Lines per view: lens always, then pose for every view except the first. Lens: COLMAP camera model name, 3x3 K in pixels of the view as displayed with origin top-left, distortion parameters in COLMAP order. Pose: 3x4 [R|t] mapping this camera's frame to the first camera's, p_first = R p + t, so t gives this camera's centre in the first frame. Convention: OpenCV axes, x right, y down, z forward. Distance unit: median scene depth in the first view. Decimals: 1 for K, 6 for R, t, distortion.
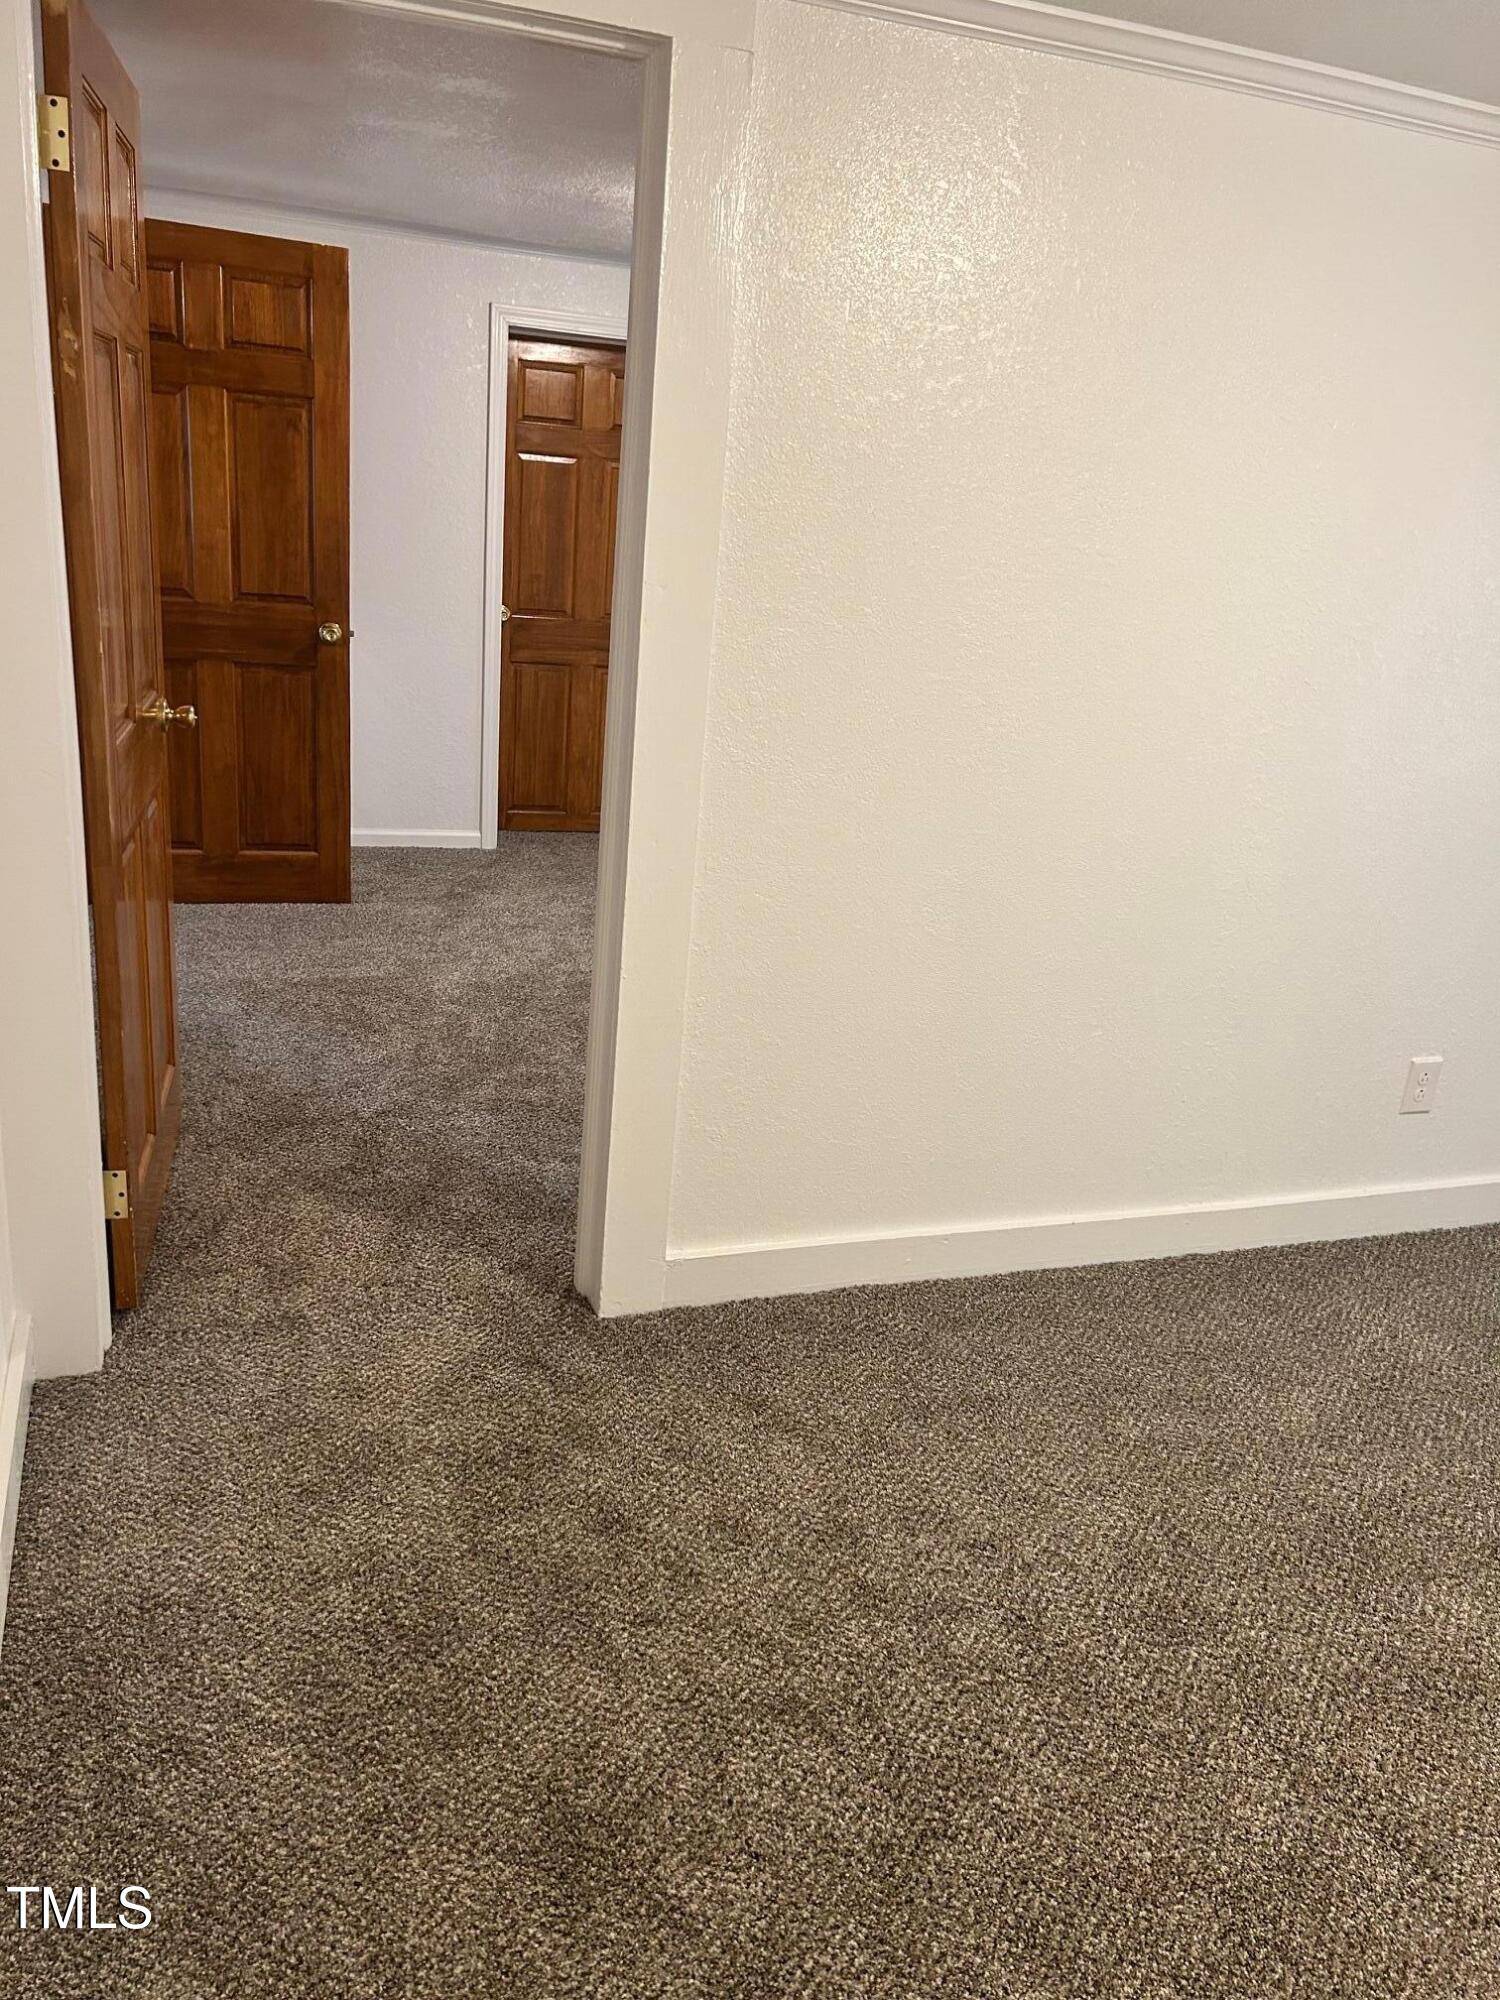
lens RADIAL K [[1485.4, 0, 742.9], [0, 1485.4, 1009.4], [0, 0, 1]] dist [0.044236, -0.054863]
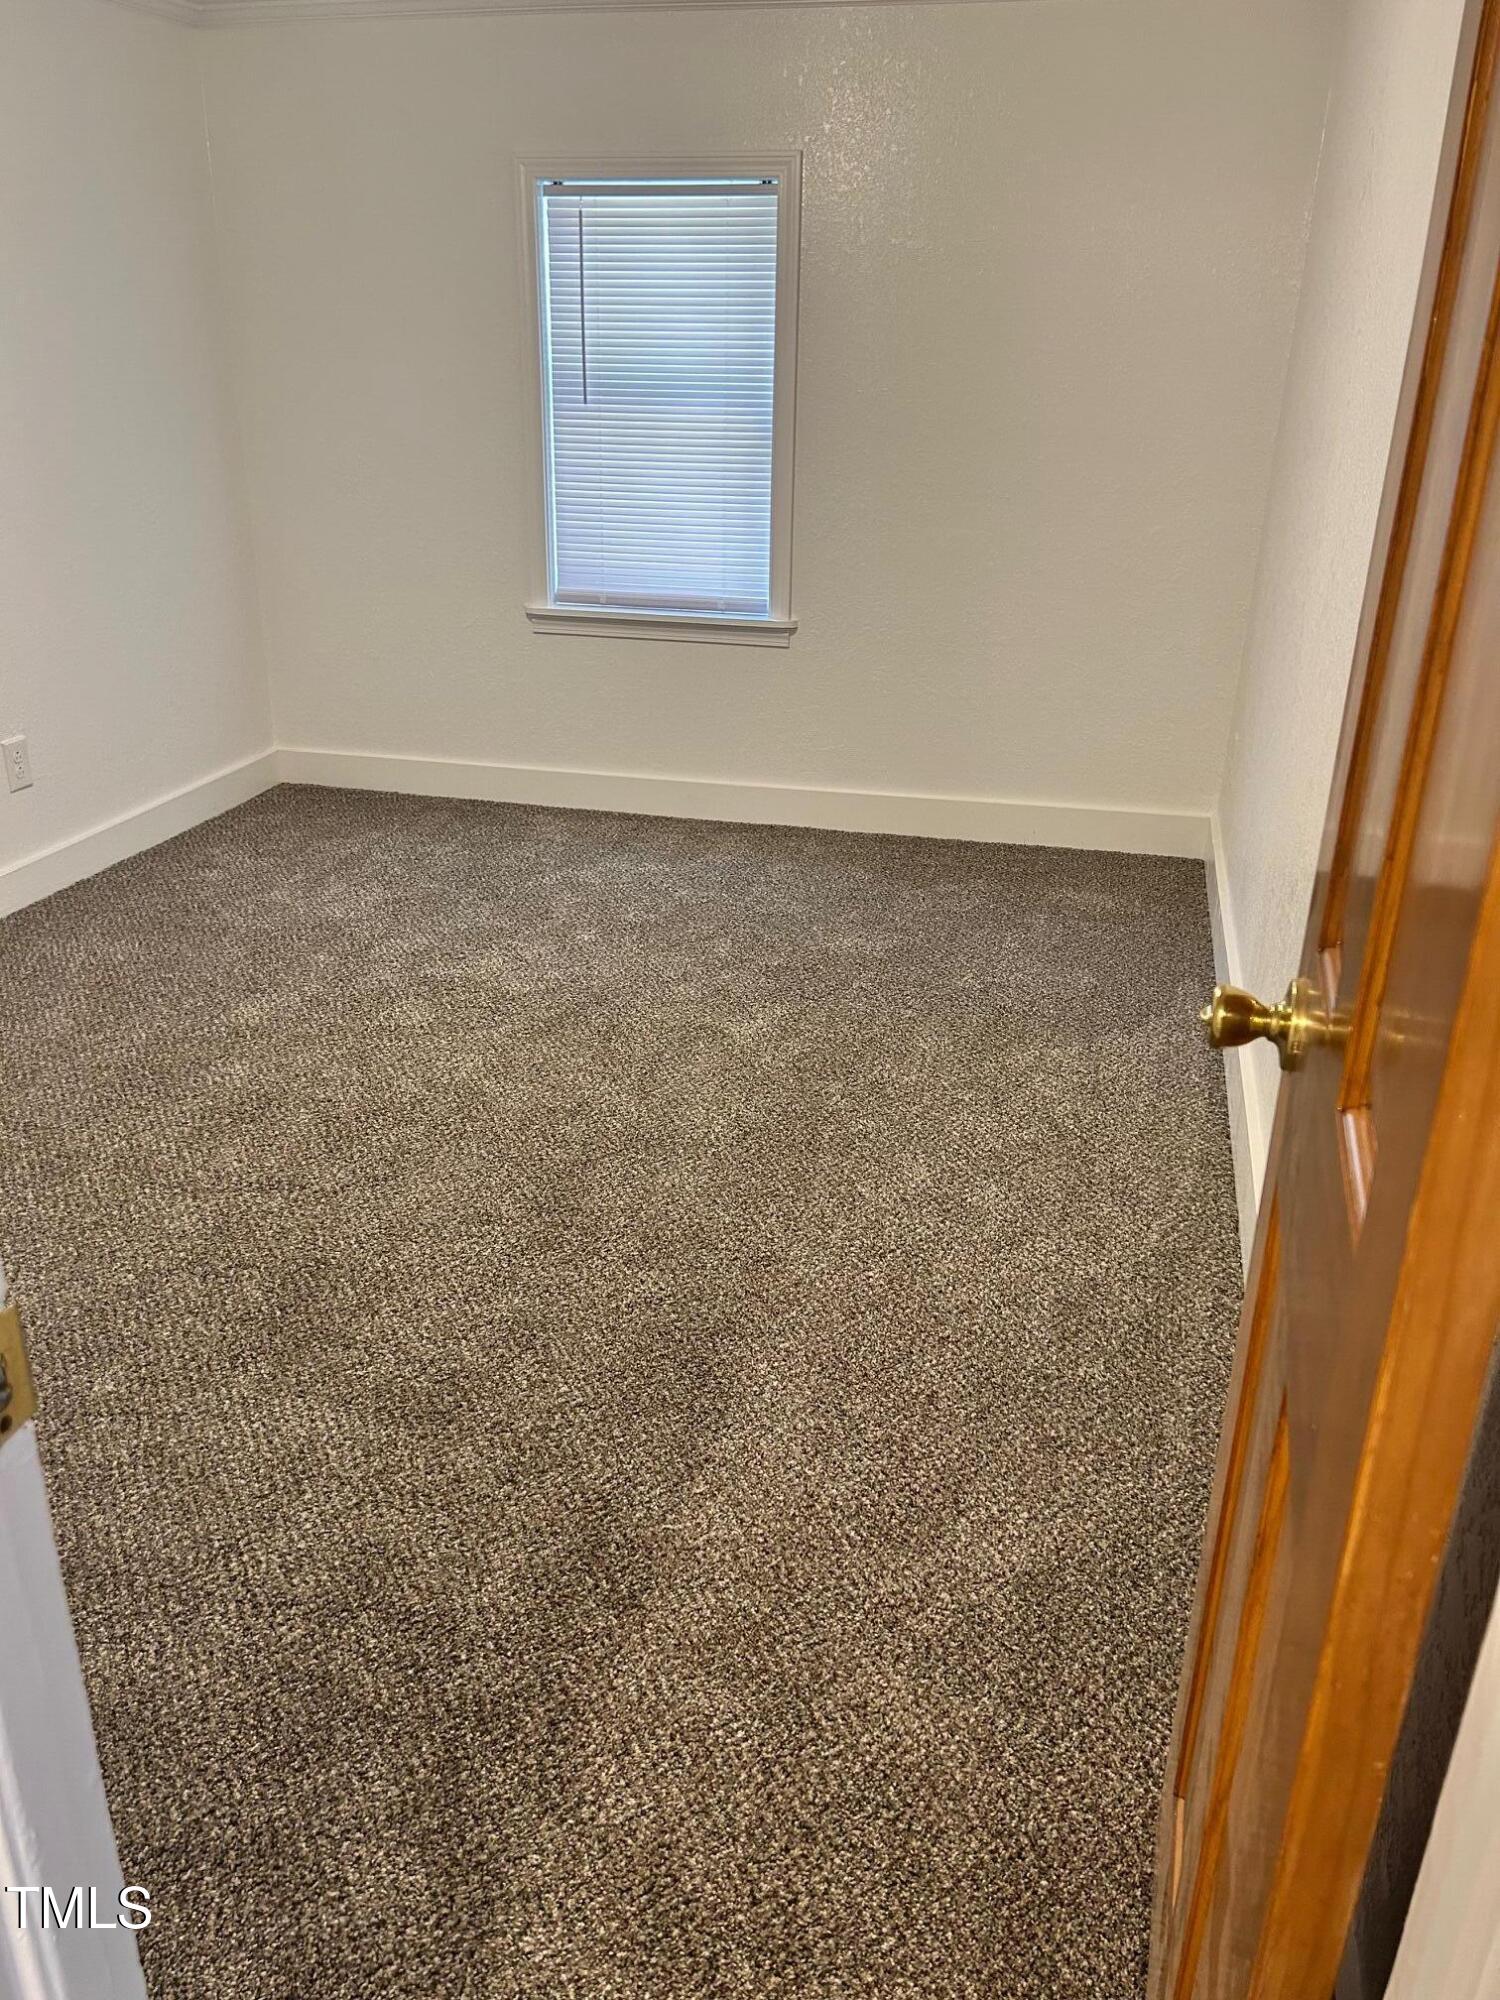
lens RADIAL K [[1504.5, 0, 735.8], [0, 1504.5, 999.9], [0, 0, 1]] dist [0.007194, 0.003765]
pose [[0.552786, -0.396586, 0.732903, -0.211247], [0.299978, 0.915235, 0.268994, 0.092556], [-0.777458, 0.071159, 0.624896, -0.182854]]
